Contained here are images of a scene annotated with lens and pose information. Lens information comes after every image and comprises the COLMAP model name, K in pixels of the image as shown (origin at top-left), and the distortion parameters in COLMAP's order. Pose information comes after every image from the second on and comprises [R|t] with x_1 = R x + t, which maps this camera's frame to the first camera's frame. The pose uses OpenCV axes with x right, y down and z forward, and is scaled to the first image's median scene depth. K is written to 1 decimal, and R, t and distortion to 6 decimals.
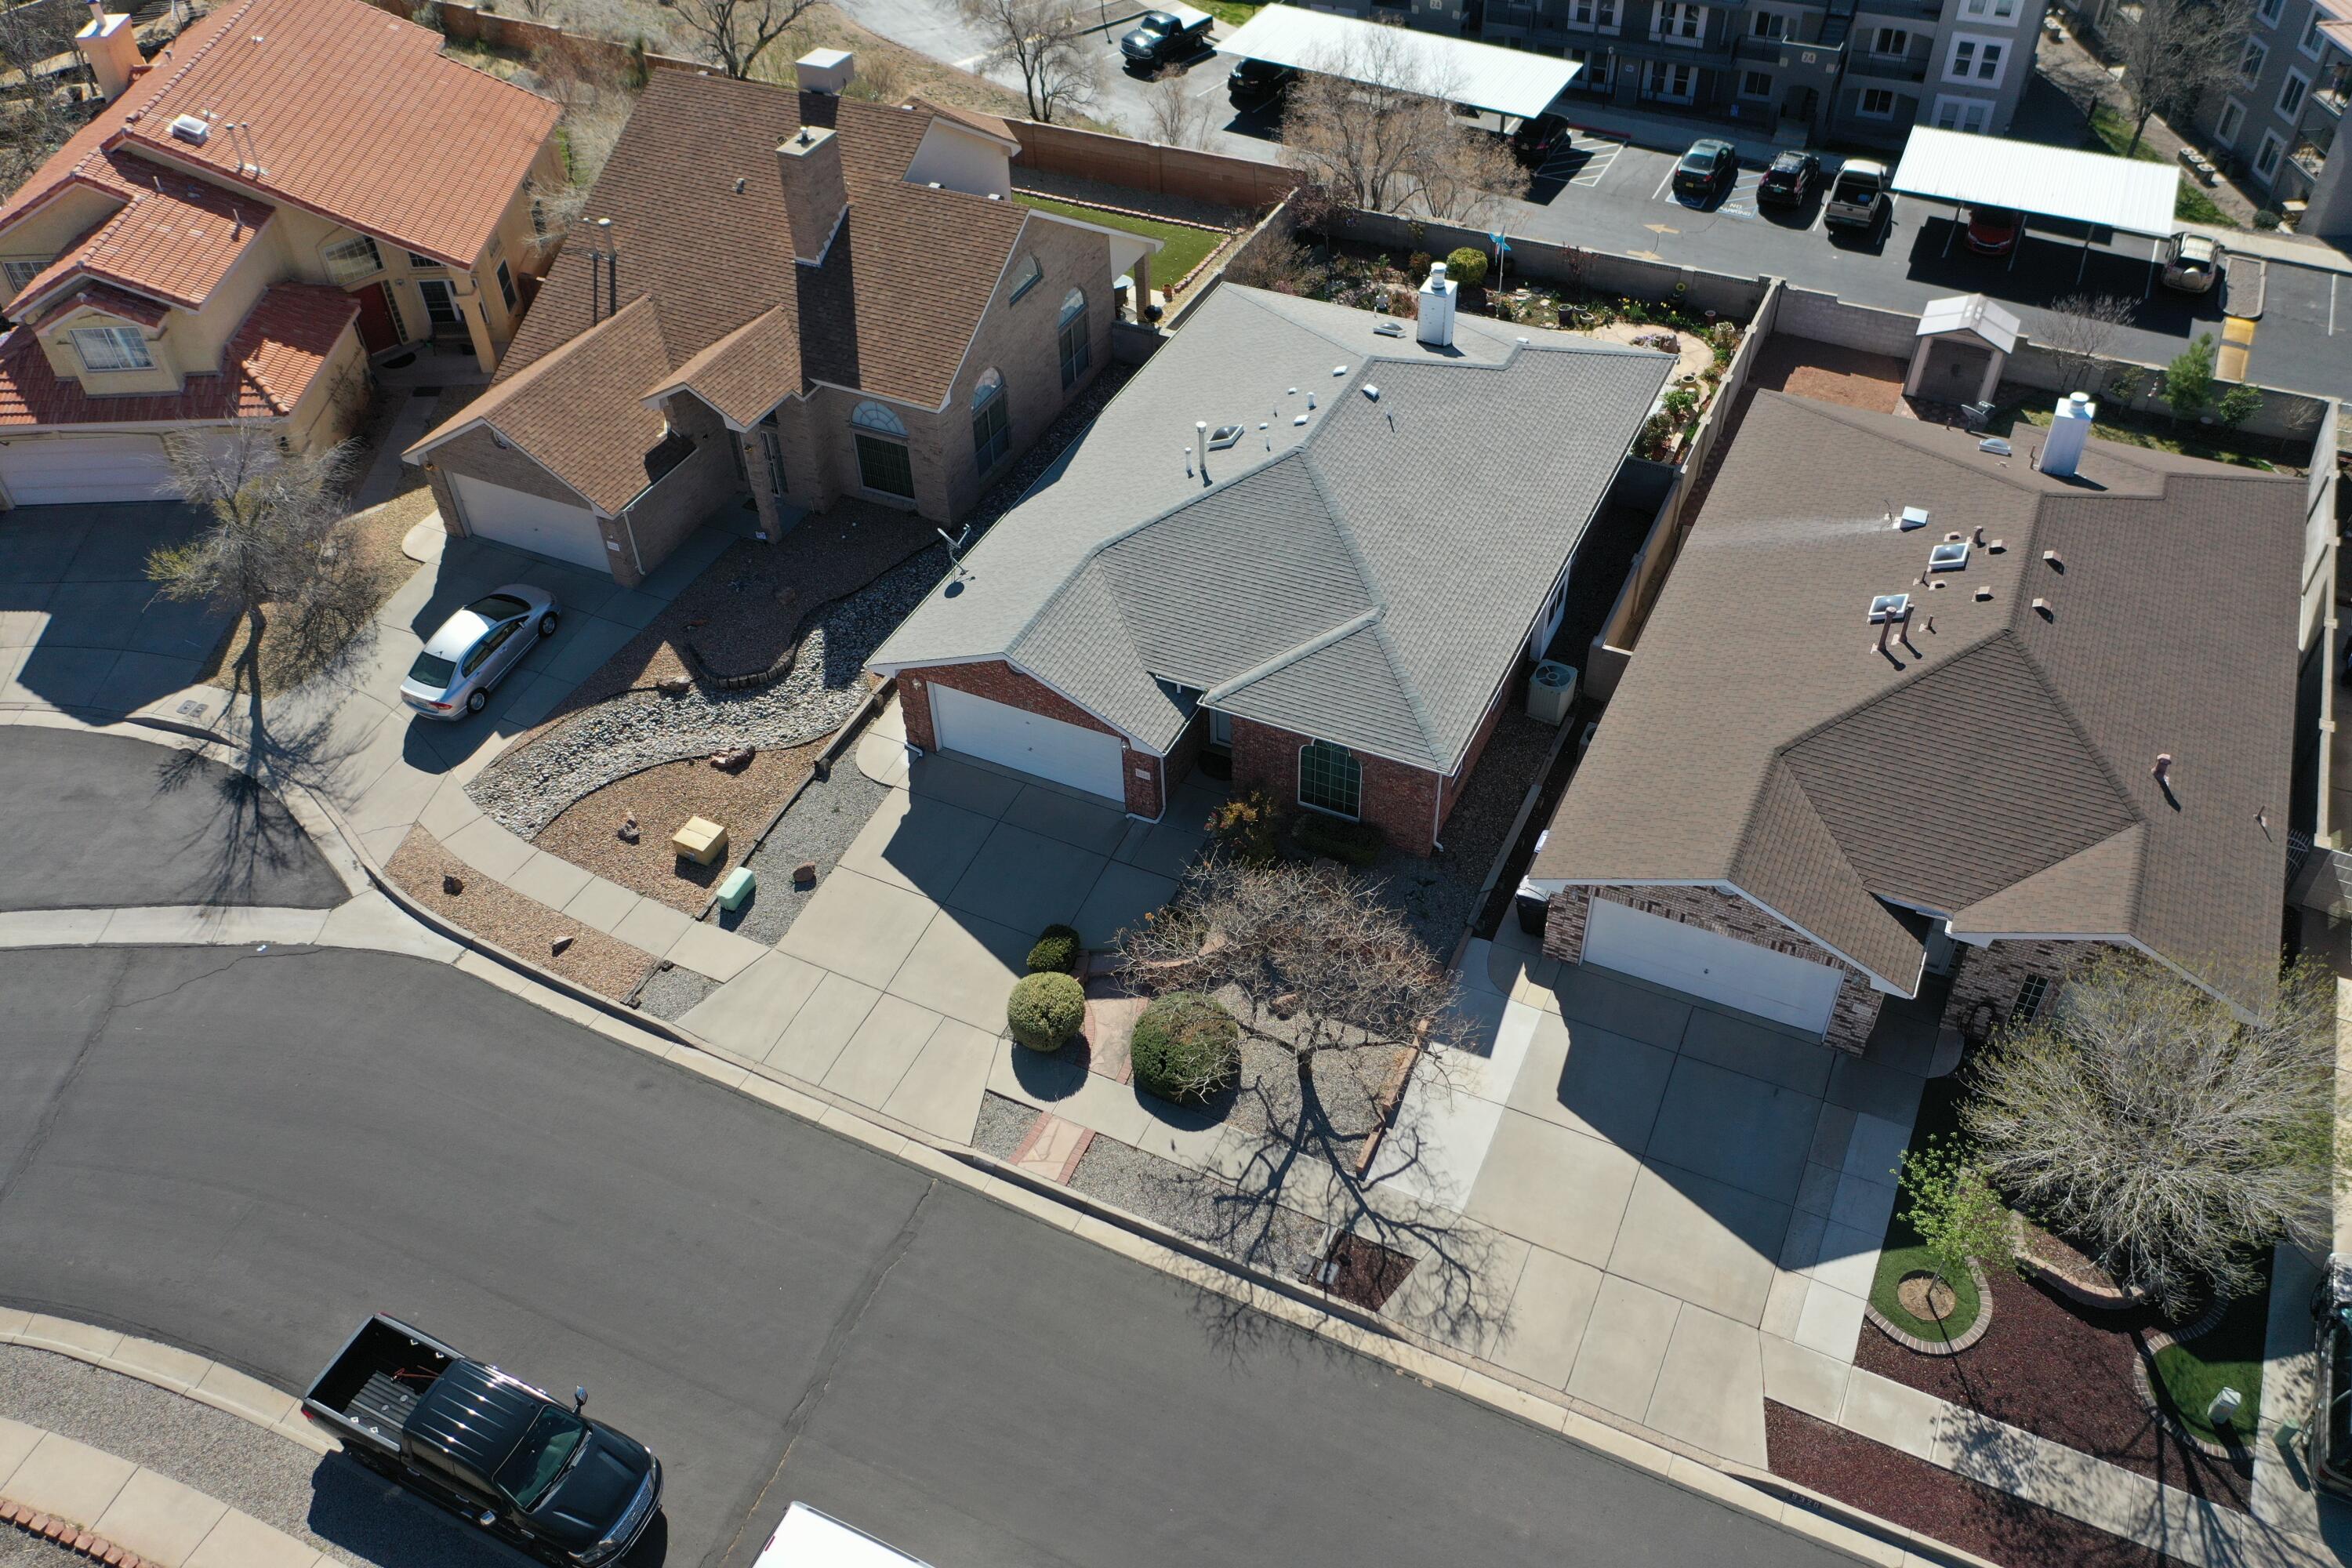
lens RADIAL K [[1852.6, 0, 1176.0], [0, 1852.6, 784.0], [0, 0, 1]] dist [-0.013671, 0.008233]
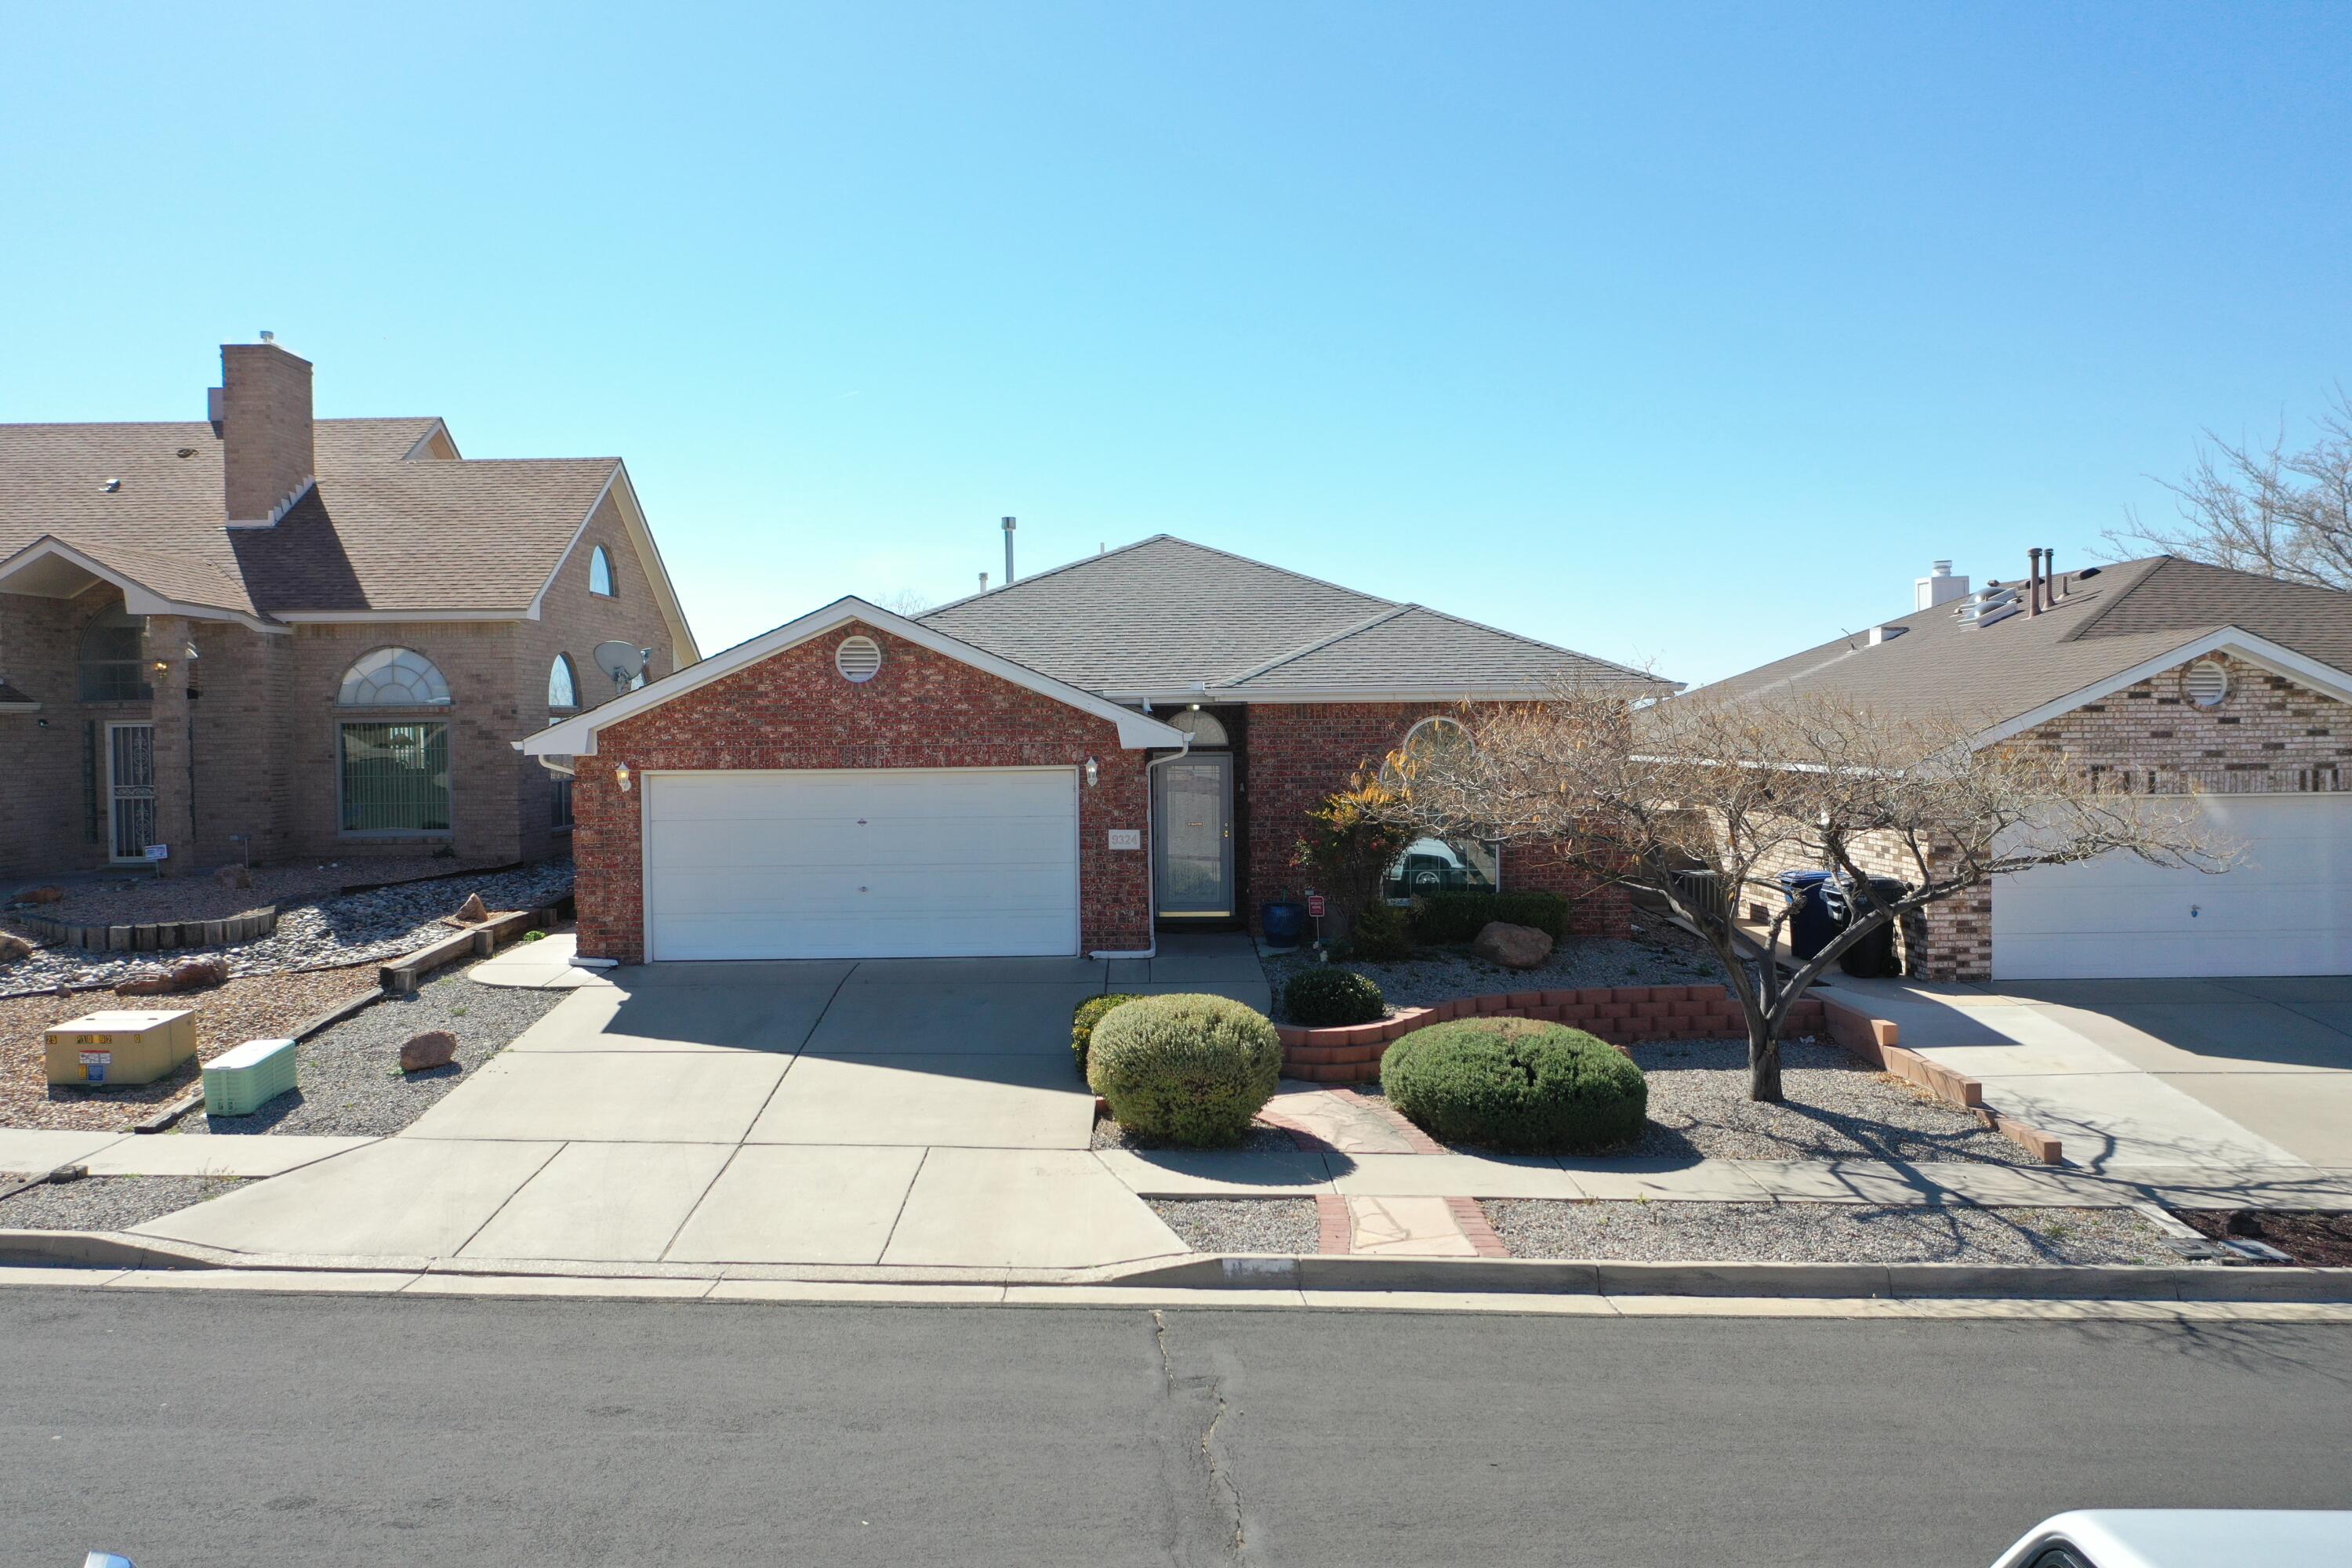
lens RADIAL K [[1852.6, 0, 1176.0], [0, 1852.6, 784.0], [0, 0, 1]] dist [-0.013671, 0.008233]
pose [[0.893732, 0.005604, 0.448566, -0.225220], [0.292396, 0.751057, -0.591960, 0.279331], [-0.340216, 0.660213, 0.669606, 0.601700]]
